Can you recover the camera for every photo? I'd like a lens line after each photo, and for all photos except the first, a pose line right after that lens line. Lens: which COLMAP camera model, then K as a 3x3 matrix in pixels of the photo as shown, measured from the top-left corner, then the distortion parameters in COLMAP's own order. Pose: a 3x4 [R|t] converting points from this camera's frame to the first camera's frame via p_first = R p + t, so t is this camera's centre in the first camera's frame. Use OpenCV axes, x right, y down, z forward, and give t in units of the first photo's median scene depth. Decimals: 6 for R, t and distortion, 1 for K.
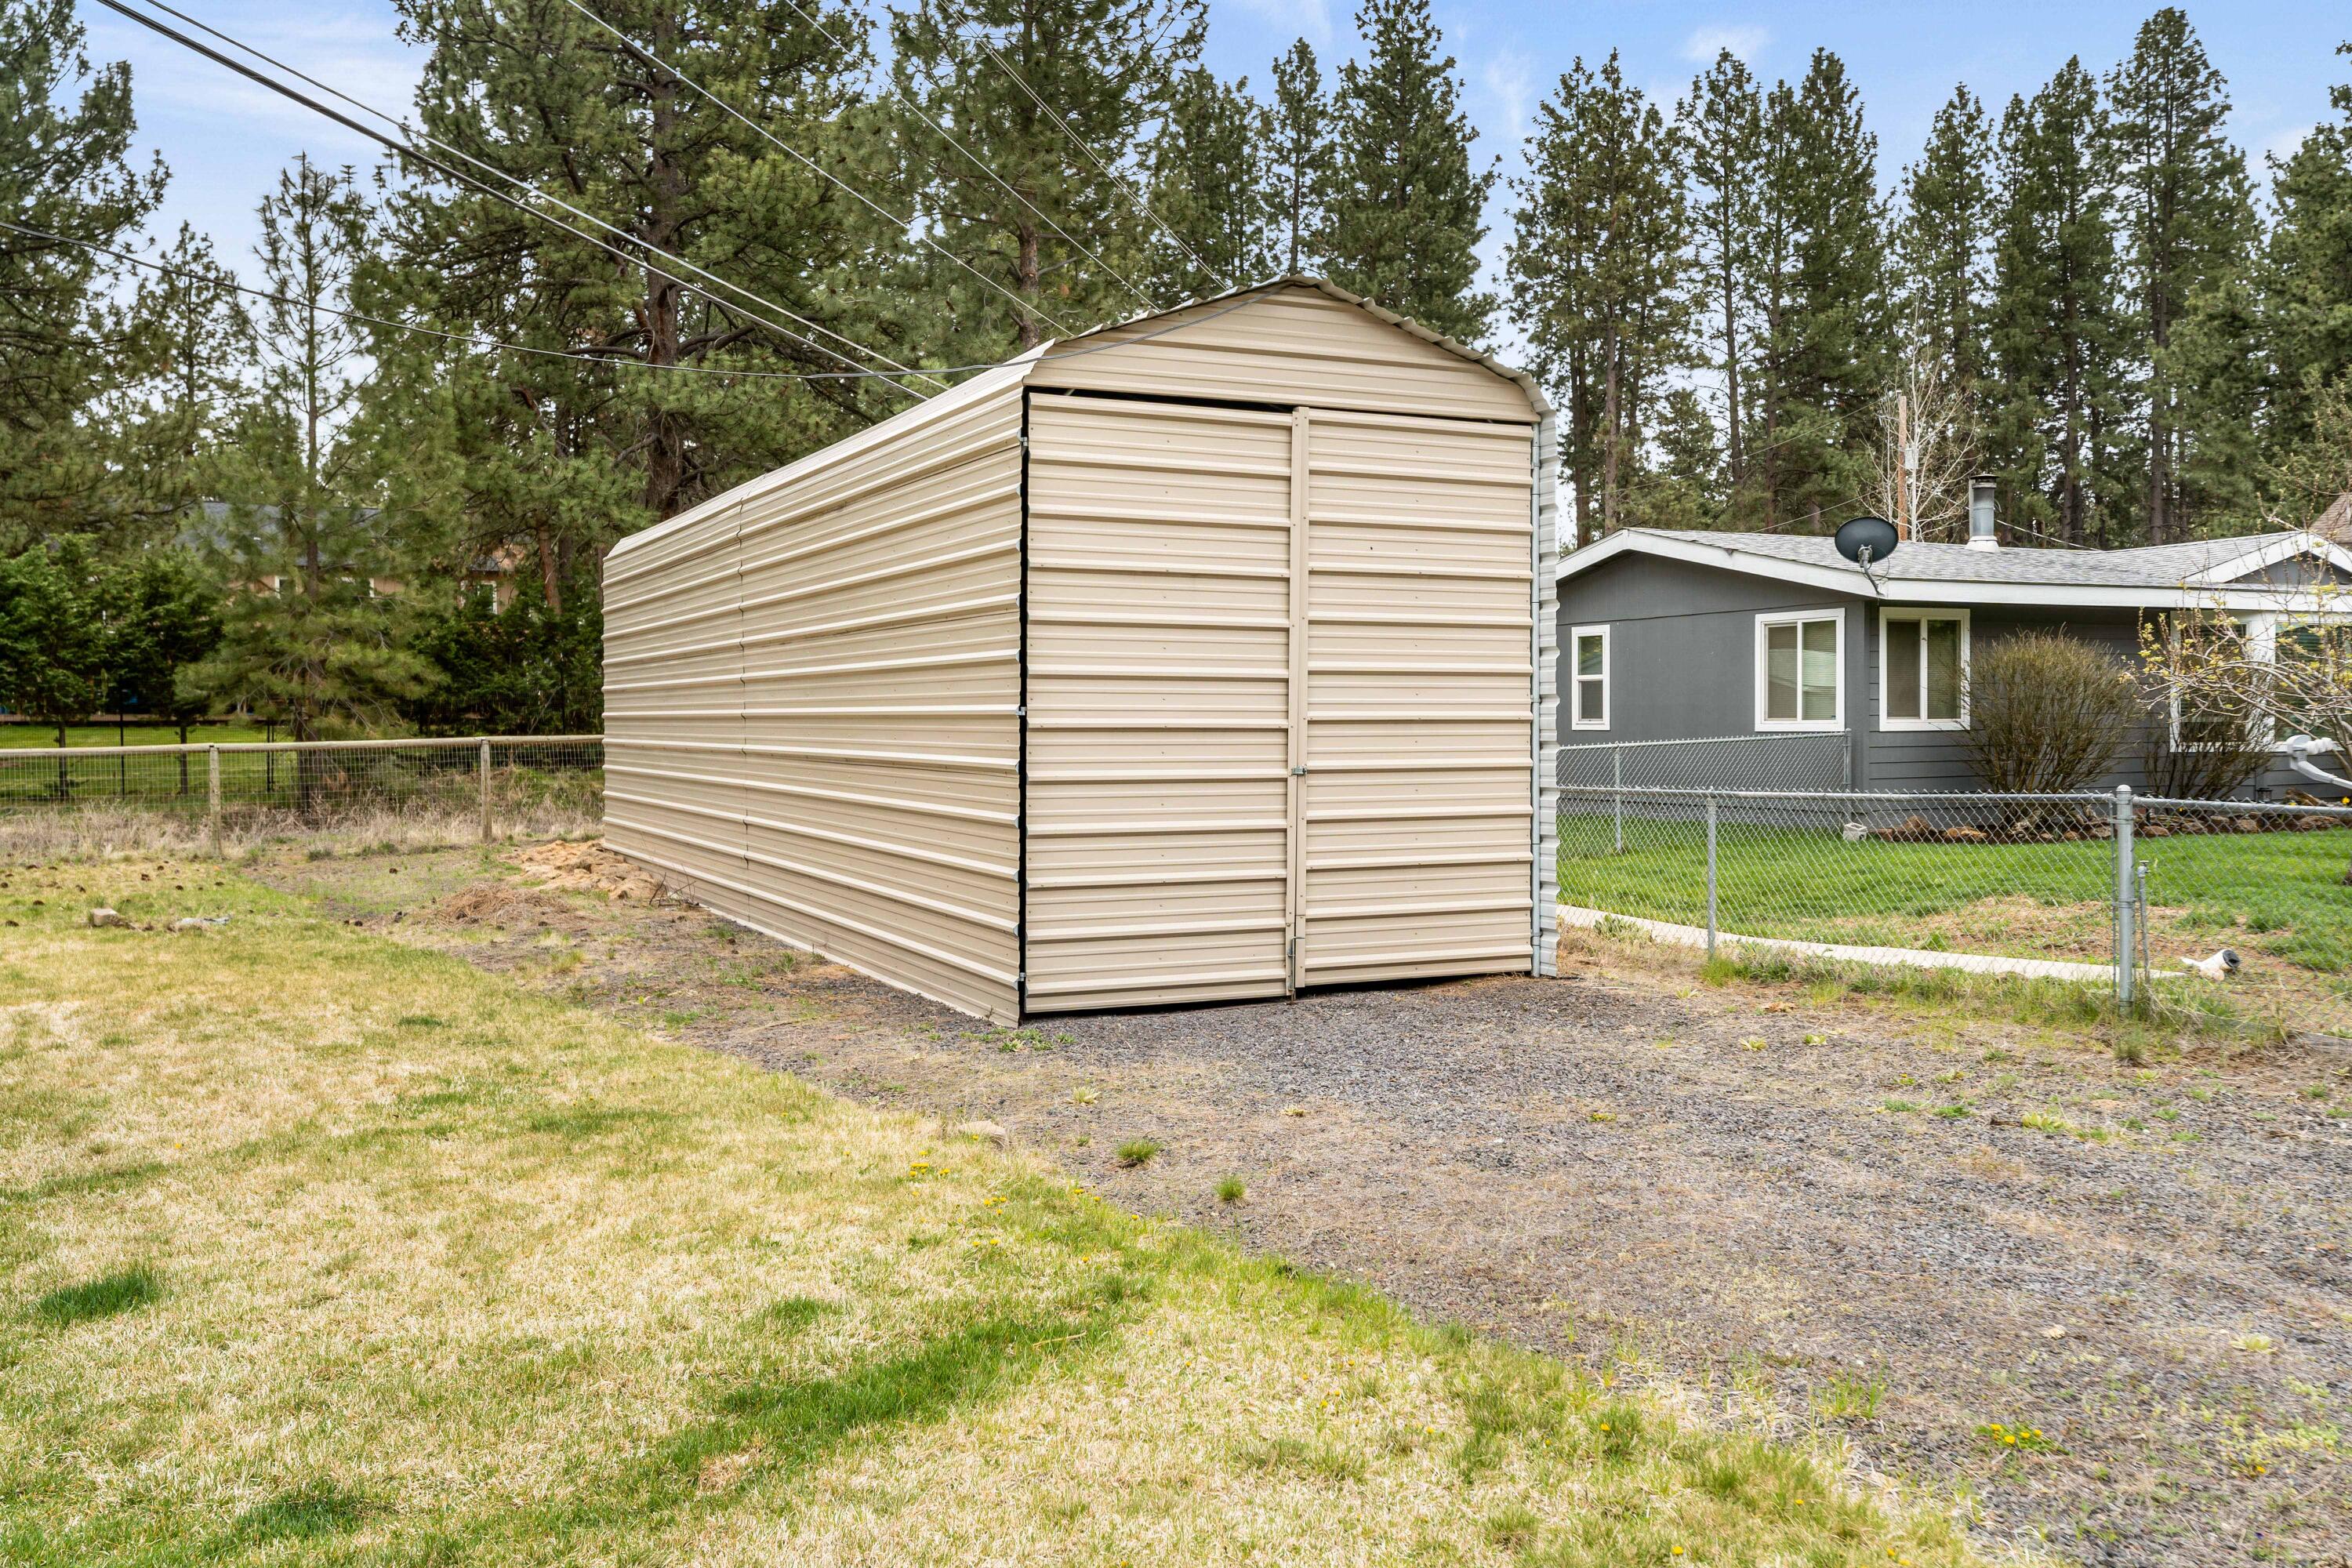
lens RADIAL K [[1961.1, 0, 1179.3], [0, 1961.1, 780.1], [0, 0, 1]] dist [0.003851, -0.000877]
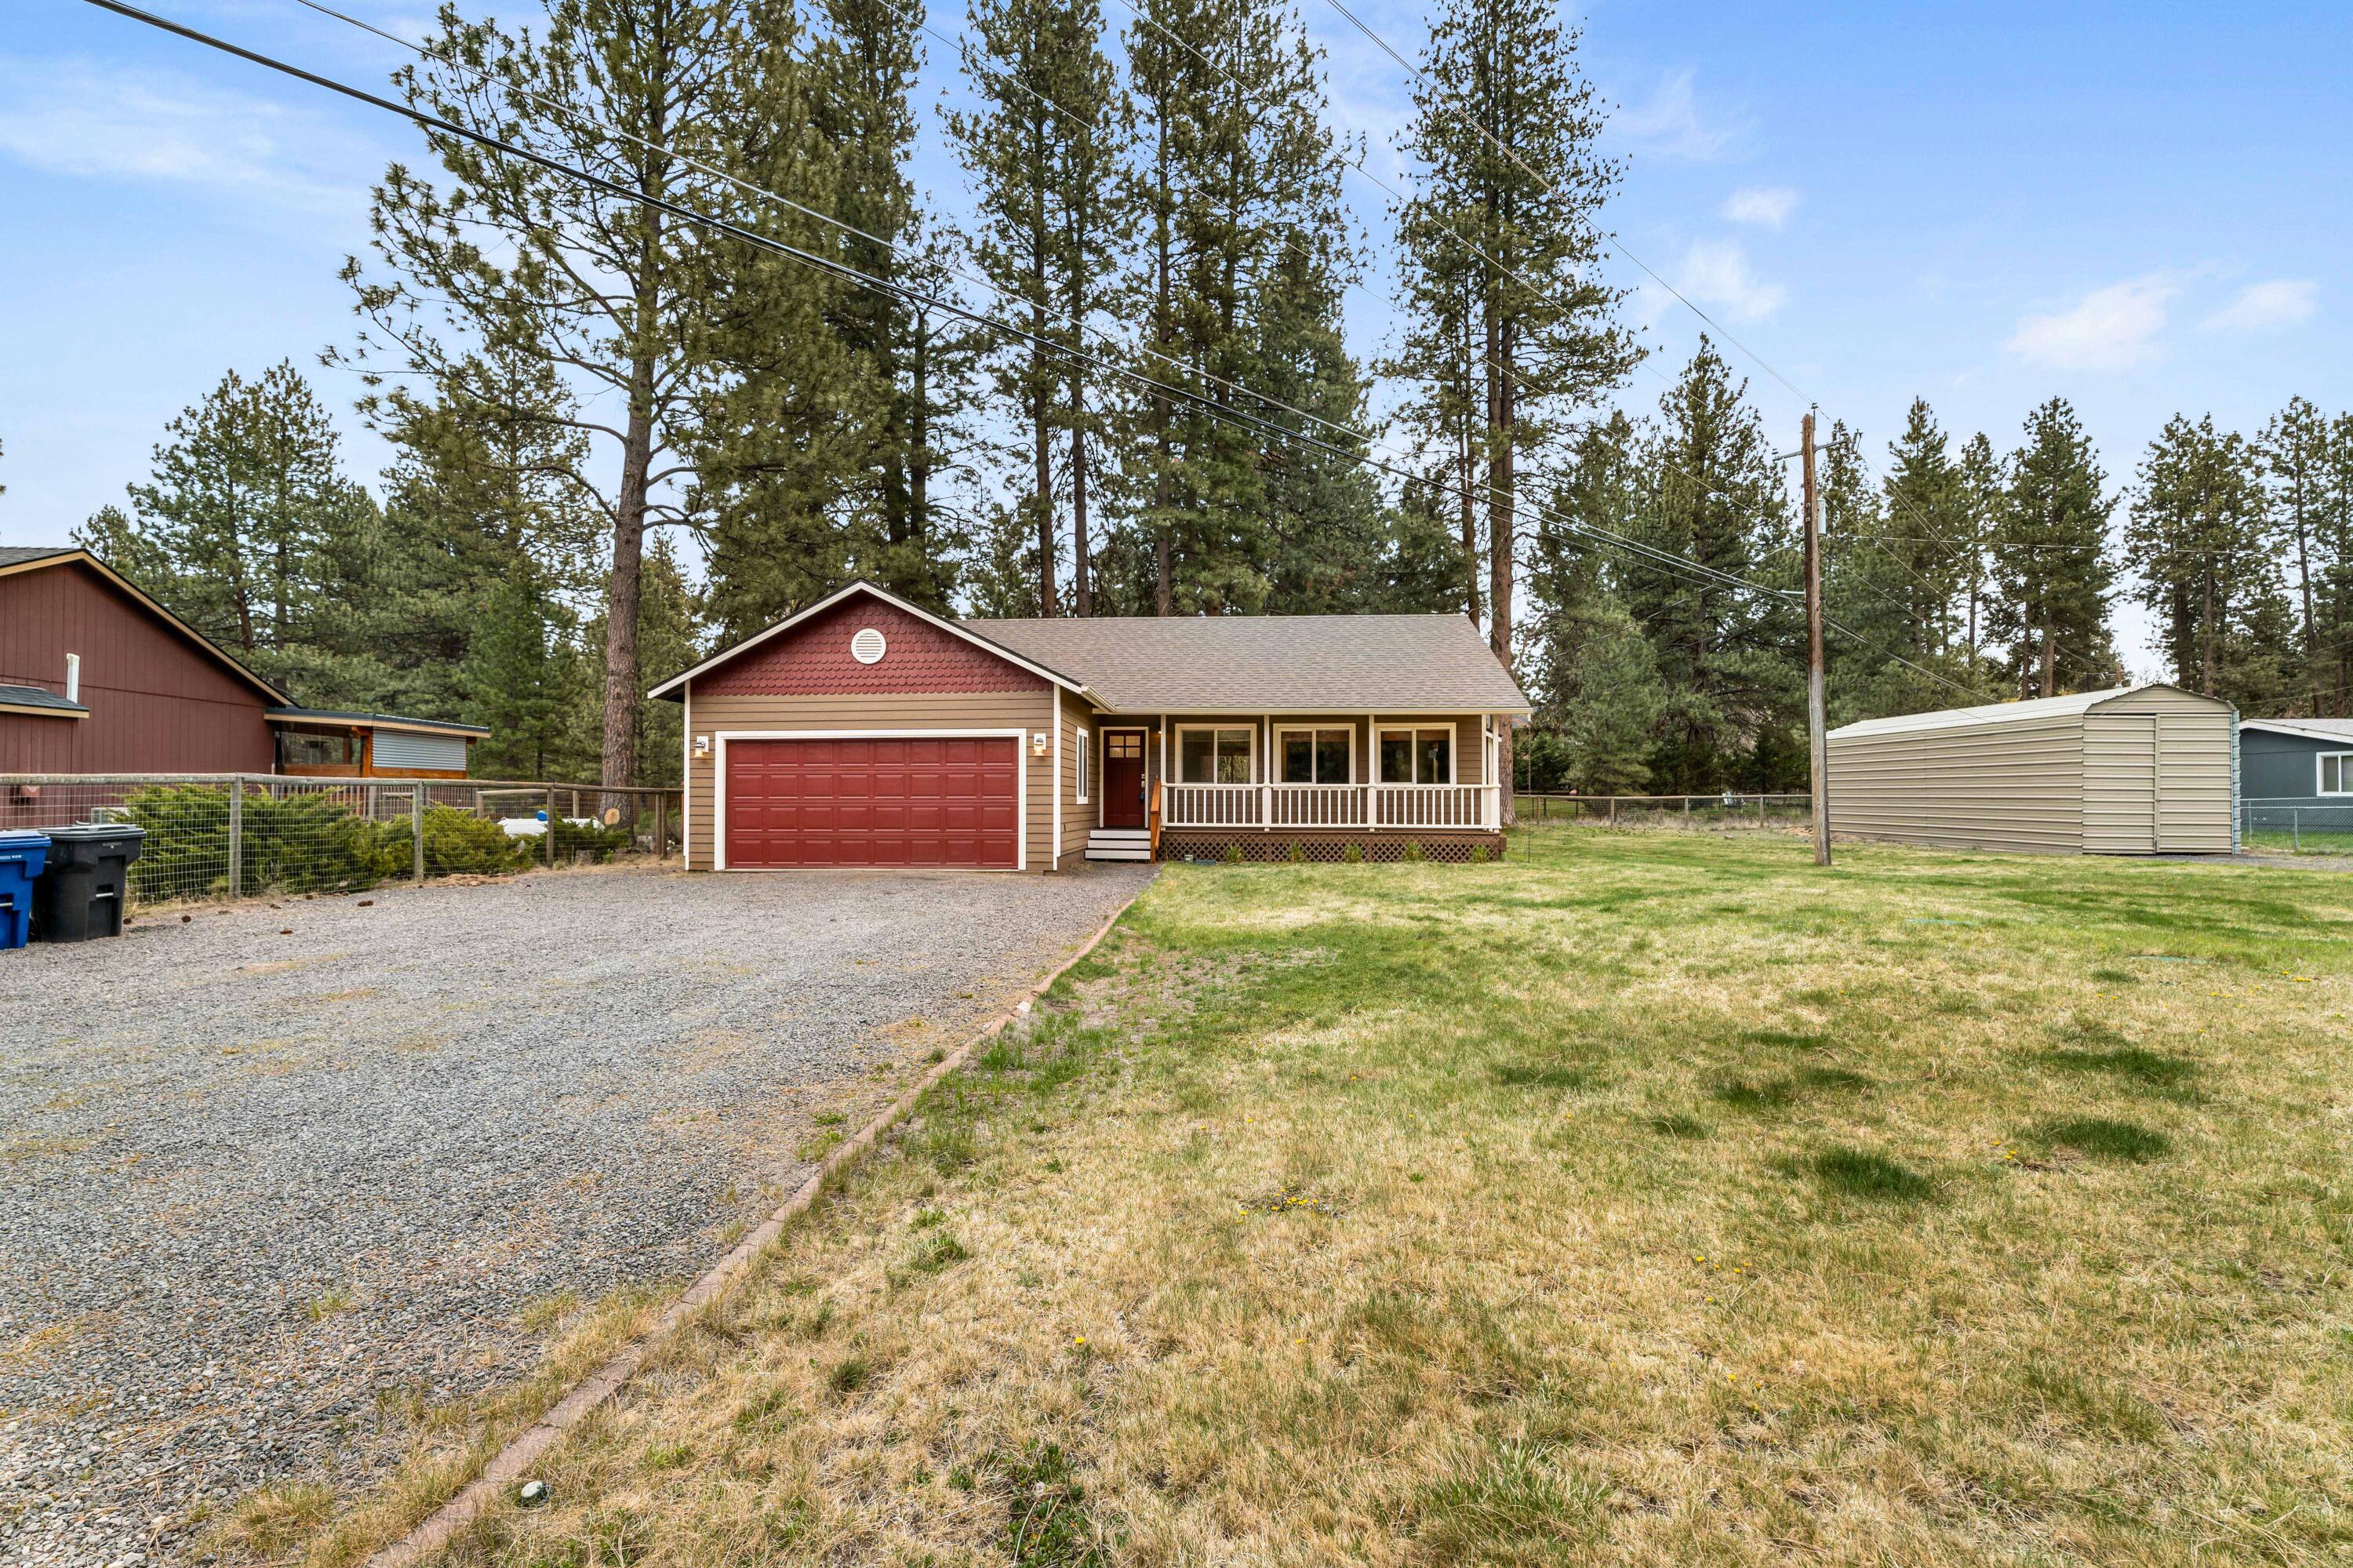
lens RADIAL K [[1078.8, 0, 1170.3], [0, 1078.8, 783.2], [0, 0, 1]] dist [-0.004488, -0.000016]
pose [[0.856476, -0.000589, -0.516187, -0.067216], [-0.023175, 0.998947, -0.039594, 0.012034], [0.515667, 0.045874, 0.855560, -0.245141]]
